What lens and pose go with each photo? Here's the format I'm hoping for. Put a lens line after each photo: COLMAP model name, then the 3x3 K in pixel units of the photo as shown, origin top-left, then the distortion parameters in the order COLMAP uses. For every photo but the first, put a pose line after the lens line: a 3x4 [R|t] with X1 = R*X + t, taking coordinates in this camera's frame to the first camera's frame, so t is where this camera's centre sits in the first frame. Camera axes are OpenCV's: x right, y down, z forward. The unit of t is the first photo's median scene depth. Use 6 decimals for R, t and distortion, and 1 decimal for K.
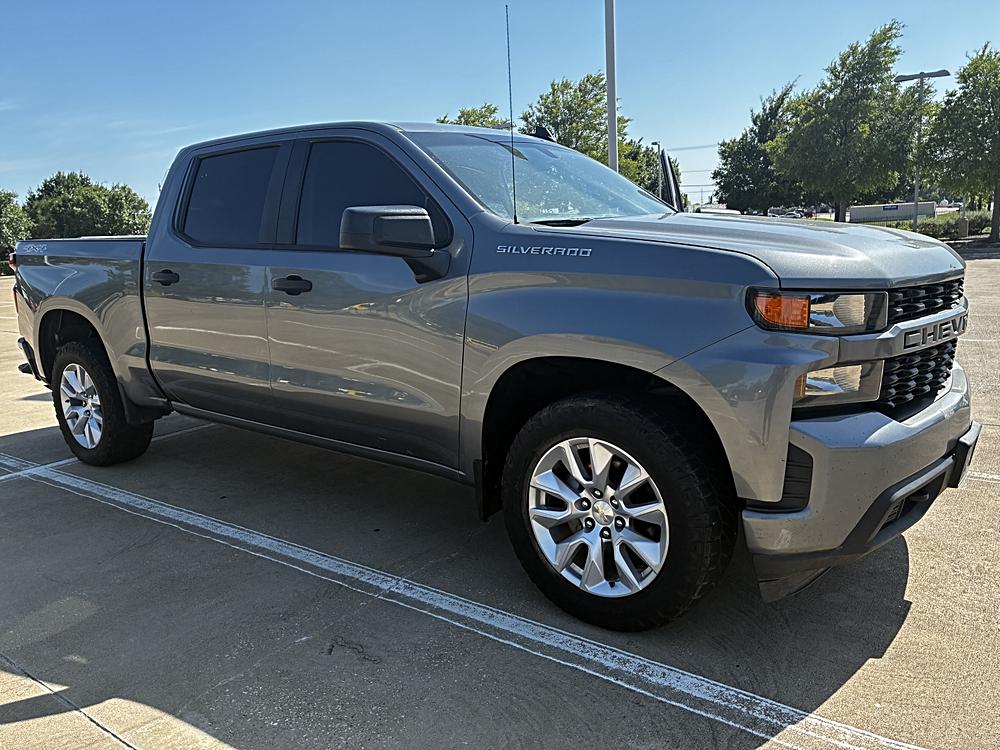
lens RADIAL K [[759.3, 0, 511.7], [0, 759.3, 376.5], [0, 0, 1]] dist [0.042915, -0.050005]
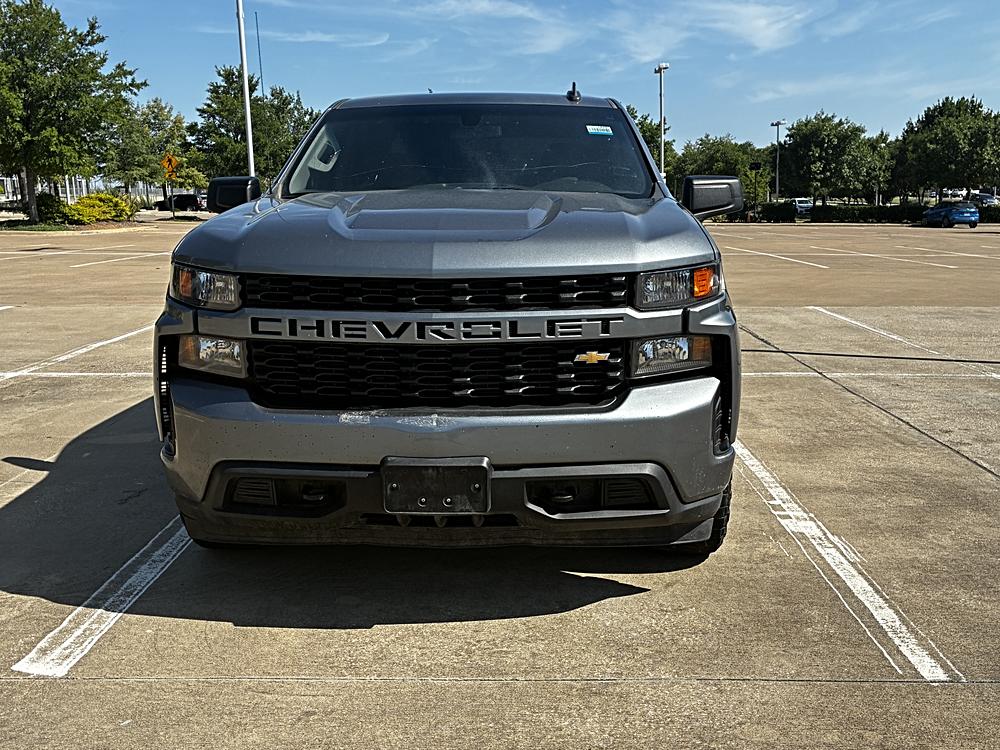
lens RADIAL K [[1018.4, 0, 509.0], [0, 1018.4, 379.7], [0, 0, 1]] dist [0.021443, 0.000000]
pose [[0.581127, 0.181755, -0.793257, 1.499195], [-0.171760, 0.980177, 0.098754, -0.139940], [0.795481, 0.078861, 0.600825, 0.374374]]
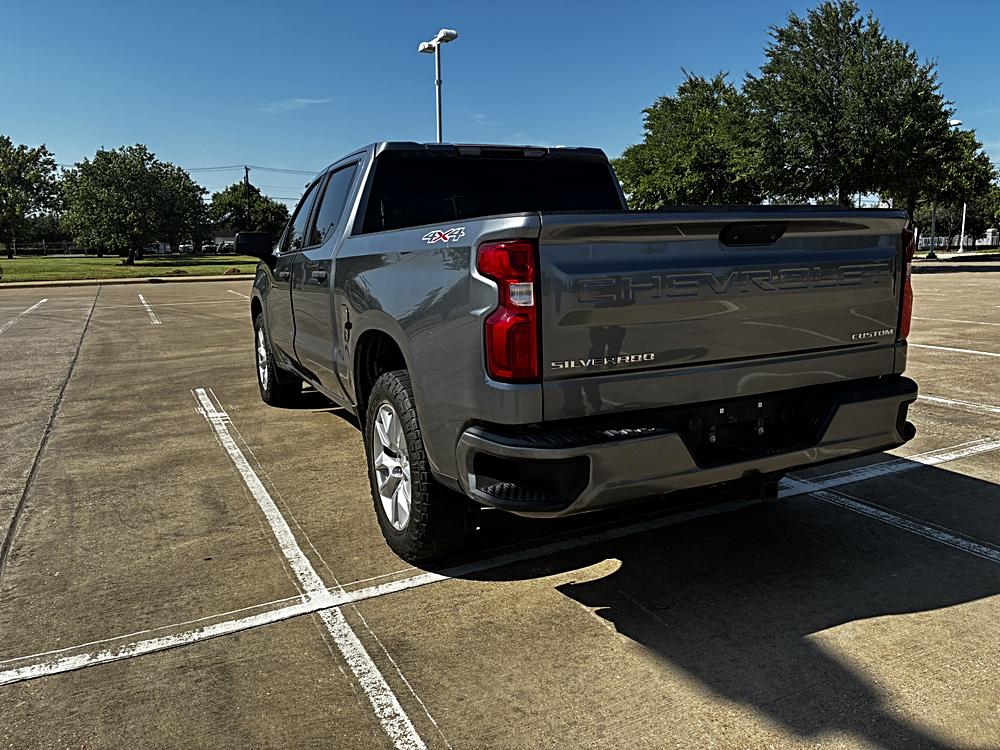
lens RADIAL K [[759.3, 0, 510.6], [0, 759.3, 369.7], [0, 0, 1]] dist [0.042915, -0.050005]
pose [[-0.889140, -0.012389, 0.457467, -1.254113], [0.144698, 0.940738, 0.306714, -0.541298], [-0.434156, 0.338907, -0.834656, 3.154811]]
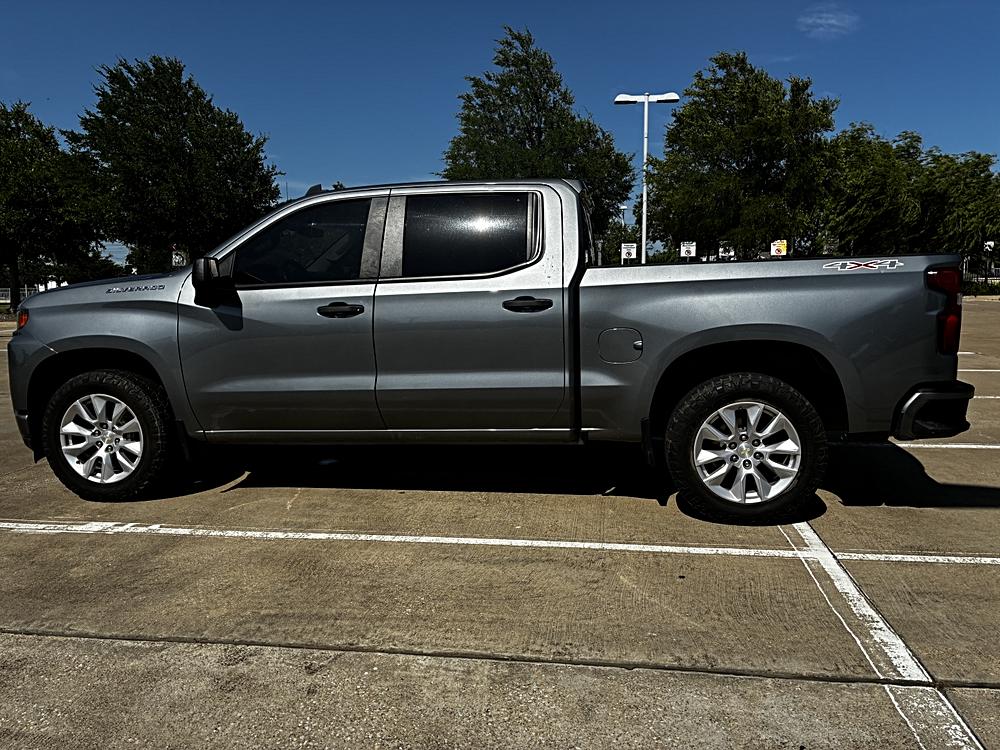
lens RADIAL K [[759.3, 0, 504.6], [0, 759.3, 380.2], [0, 0, 1]] dist [0.042915, -0.050005]
pose [[-0.879448, 0.110157, -0.463074, 0.518646], [-0.043039, 0.950466, 0.307836, -0.621110], [0.474046, 0.290656, -0.831144, 3.243229]]
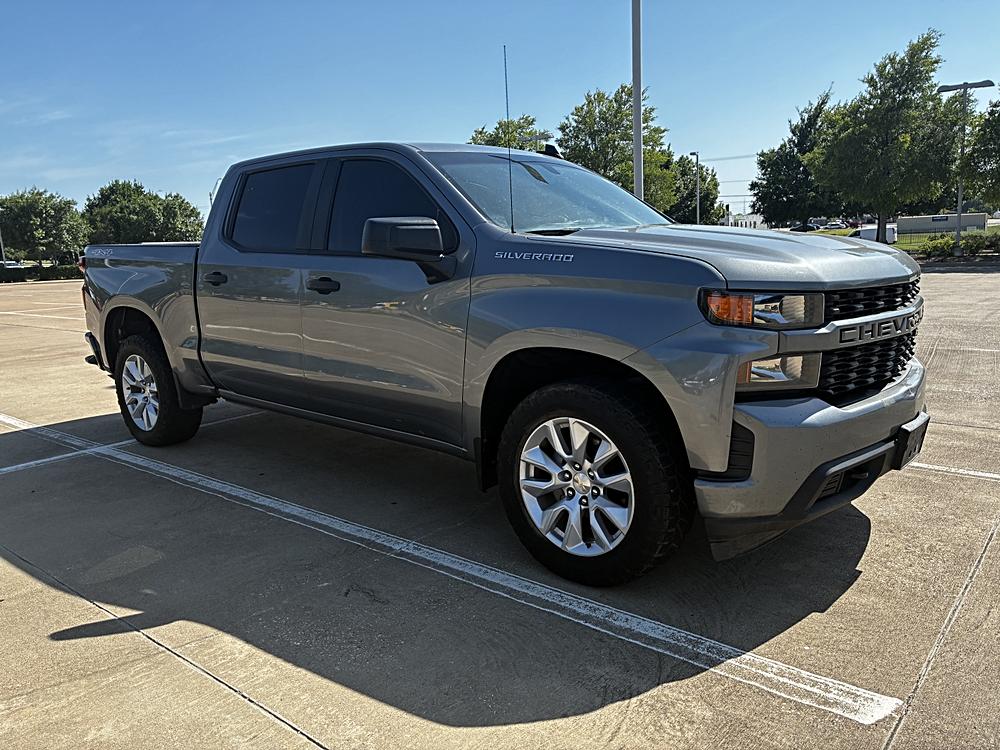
lens RADIAL K [[759.3, 0, 499.3], [0, 759.3, 373.3], [0, 0, 1]] dist [0.042915, -0.050005]
pose [[0.997799, 0.017019, -0.064089, 0.061943], [-0.017983, 0.999733, -0.014499, 0.029293], [0.063825, 0.015619, 0.997839, -0.151567]]
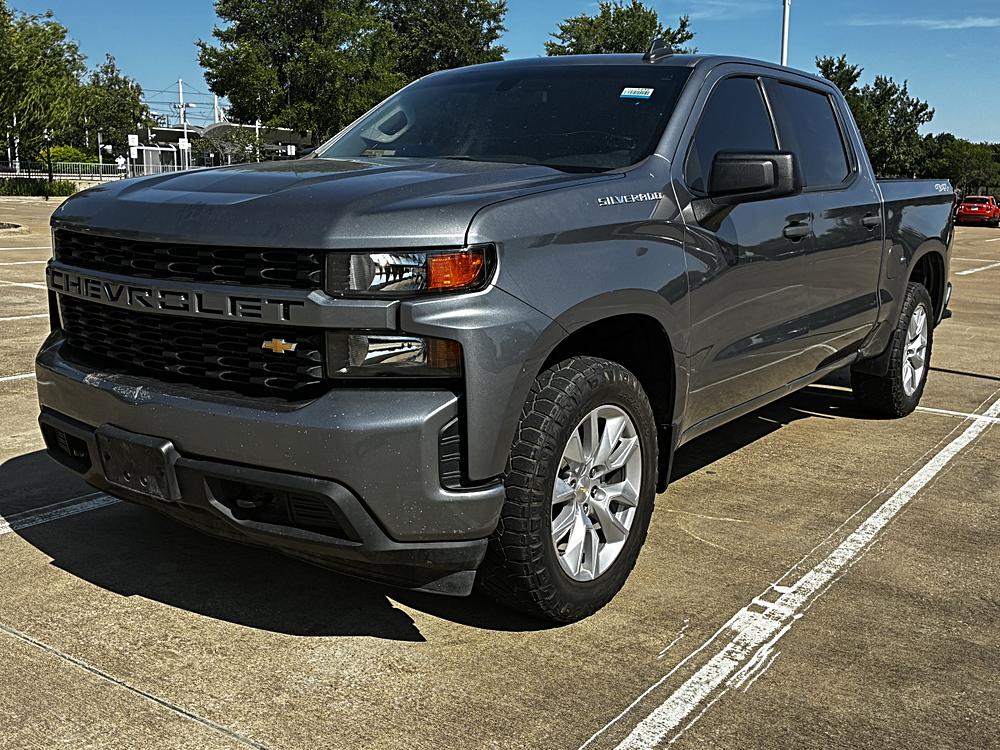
lens RADIAL K [[1018.4, 0, 500.0], [0, 1018.4, 374.7], [0, 0, 1]] dist [0.021443, 0.000000]
pose [[0.023534, 0.224334, -0.974228, 1.607736], [-0.213651, 0.953113, 0.214311, -0.295119], [0.976627, 0.203101, 0.070360, 1.266892]]
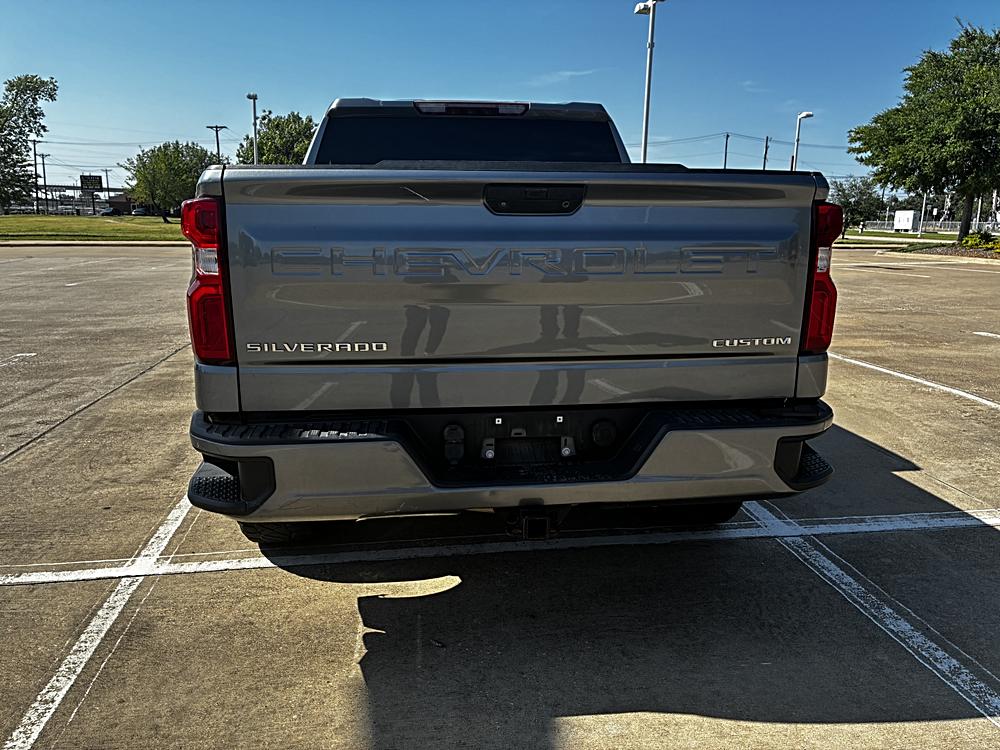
lens RADIAL K [[759.3, 0, 502.0], [0, 759.3, 376.9], [0, 0, 1]] dist [0.042915, -0.050005]
pose [[-0.695217, -0.108589, 0.710550, -1.600514], [0.157672, 0.941410, 0.298140, -0.431351], [-0.701294, 0.319306, -0.637362, 2.727780]]
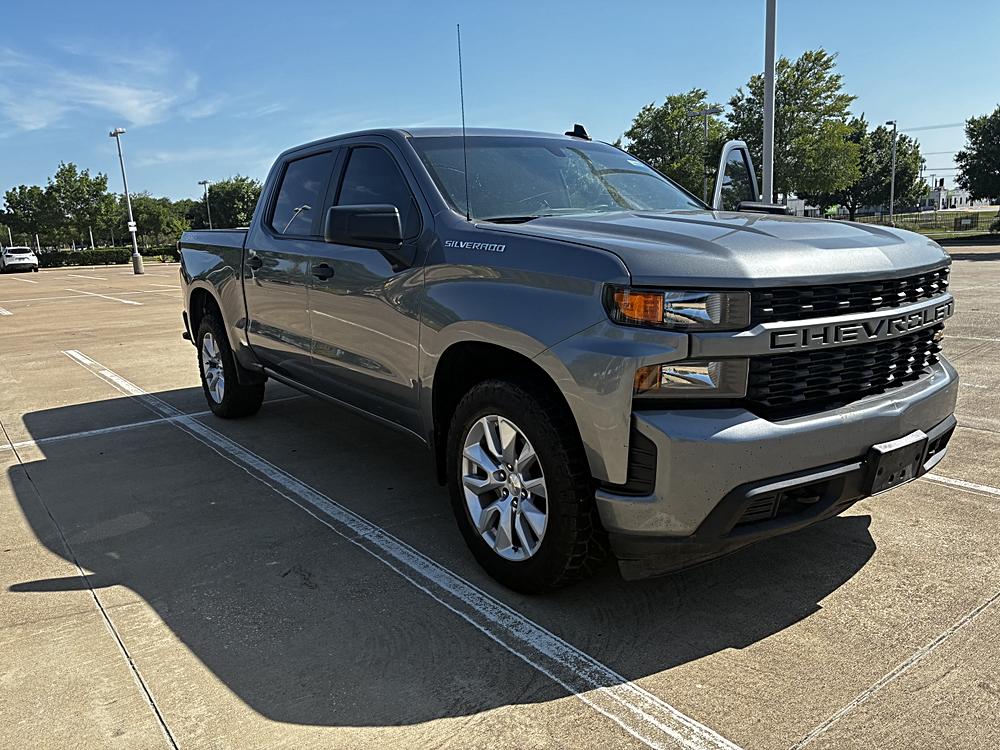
lens RADIAL K [[759.3, 0, 501.4], [0, 759.3, 379.1], [0, 0, 1]] dist [0.042915, -0.050005]
pose [[0.957613, 0.061379, -0.281442, 0.378832], [-0.056425, 0.998077, 0.025681, -0.001018], [0.282477, -0.008713, 0.959235, -0.057996]]
